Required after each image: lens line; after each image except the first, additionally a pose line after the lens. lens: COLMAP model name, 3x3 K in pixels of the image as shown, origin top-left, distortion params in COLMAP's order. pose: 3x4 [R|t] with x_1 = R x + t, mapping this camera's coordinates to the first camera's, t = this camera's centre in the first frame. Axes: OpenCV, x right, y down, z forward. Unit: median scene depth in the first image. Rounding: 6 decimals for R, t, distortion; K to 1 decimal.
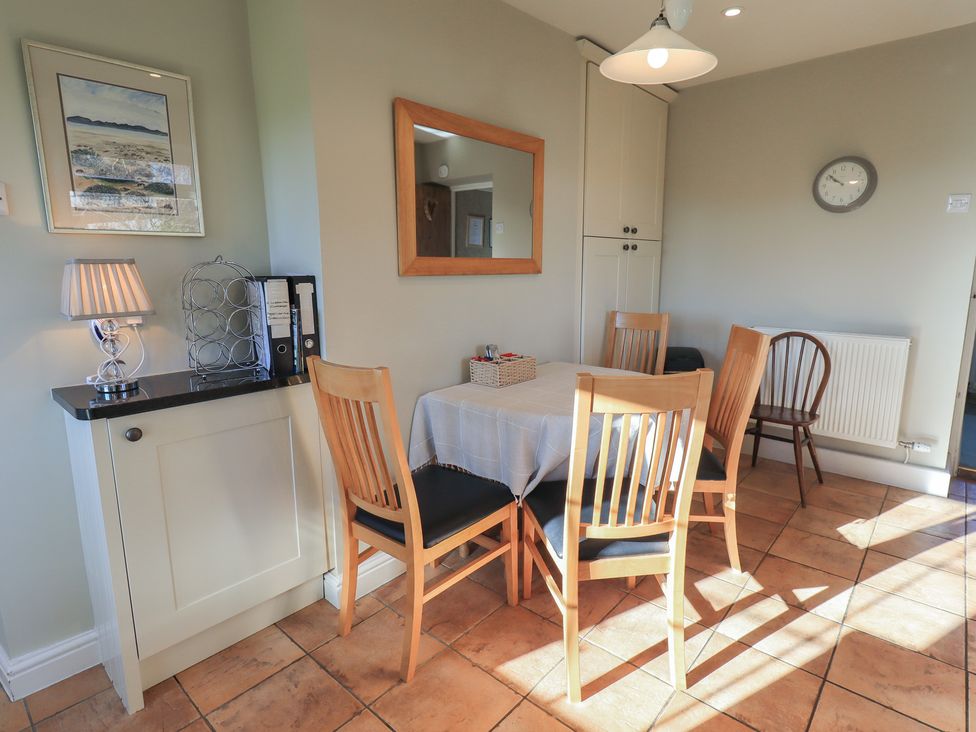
lens RADIAL K [[522.8, 0, 492.0], [0, 522.8, 361.4], [0, 0, 1]] dist [-0.004194, 0.001501]
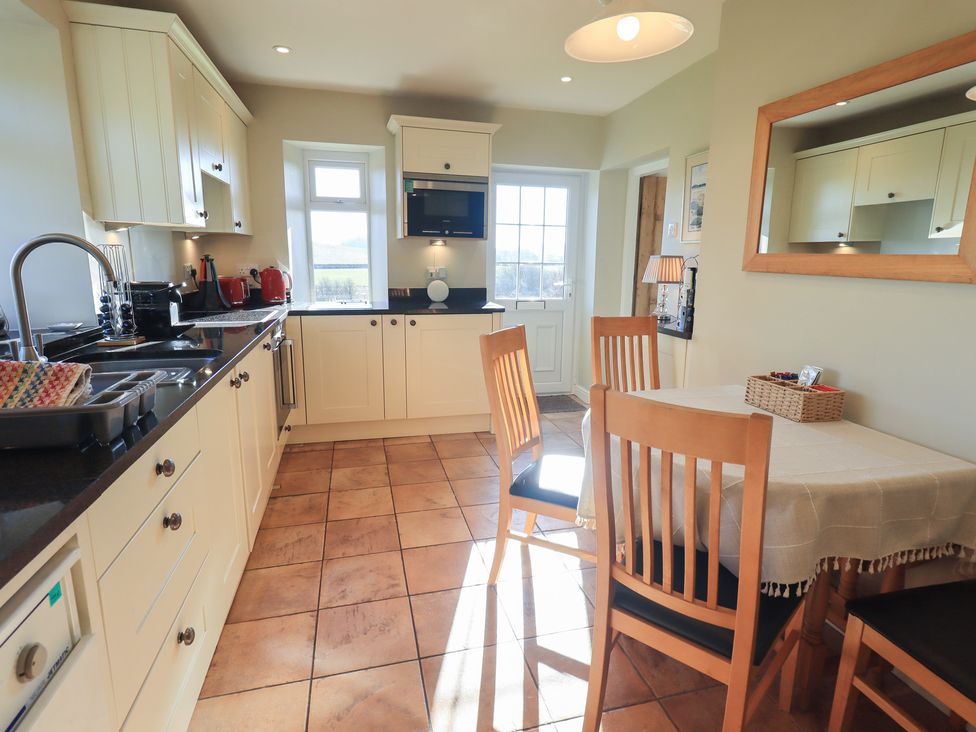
lens RADIAL K [[522.8, 0, 497.9], [0, 522.8, 364.9], [0, 0, 1]] dist [-0.004194, 0.001501]
pose [[-0.543958, 0.167768, -0.822170, 1.343059], [-0.167396, 0.938419, 0.302240, -0.286206], [0.822246, 0.302034, -0.482377, 1.490709]]
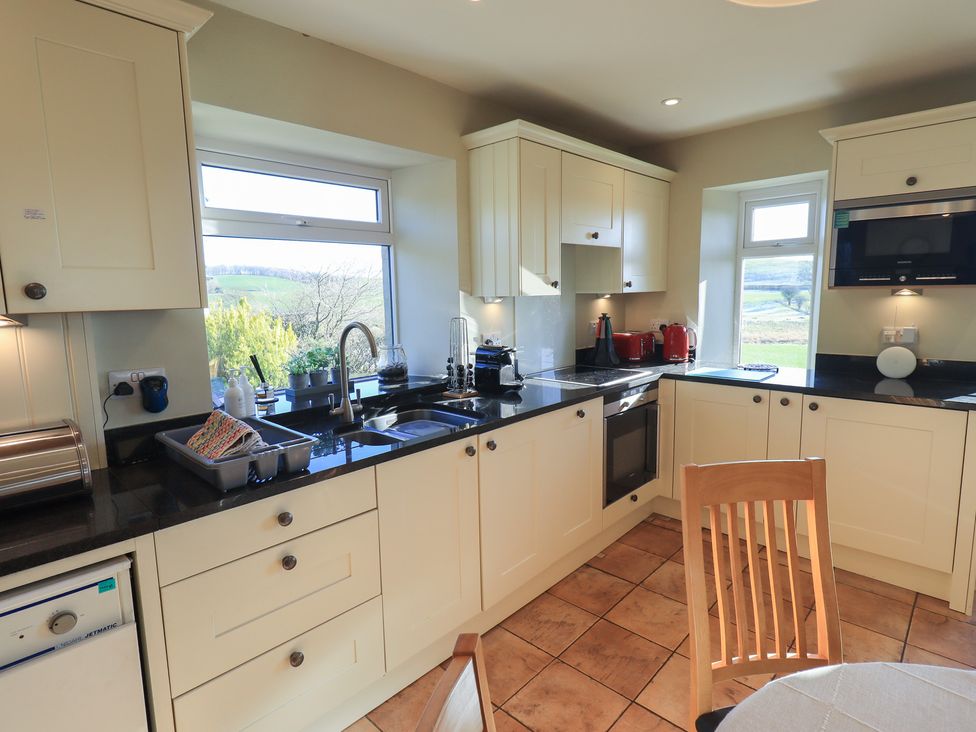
lens RADIAL K [[522.8, 0, 489.9], [0, 522.8, 361.0], [0, 0, 1]] dist [-0.004194, 0.001501]
pose [[-0.999186, 0.021576, 0.034083, 0.646390], [0.031253, 0.948269, 0.315926, -0.392056], [-0.025503, 0.316734, -0.948172, 1.573889]]
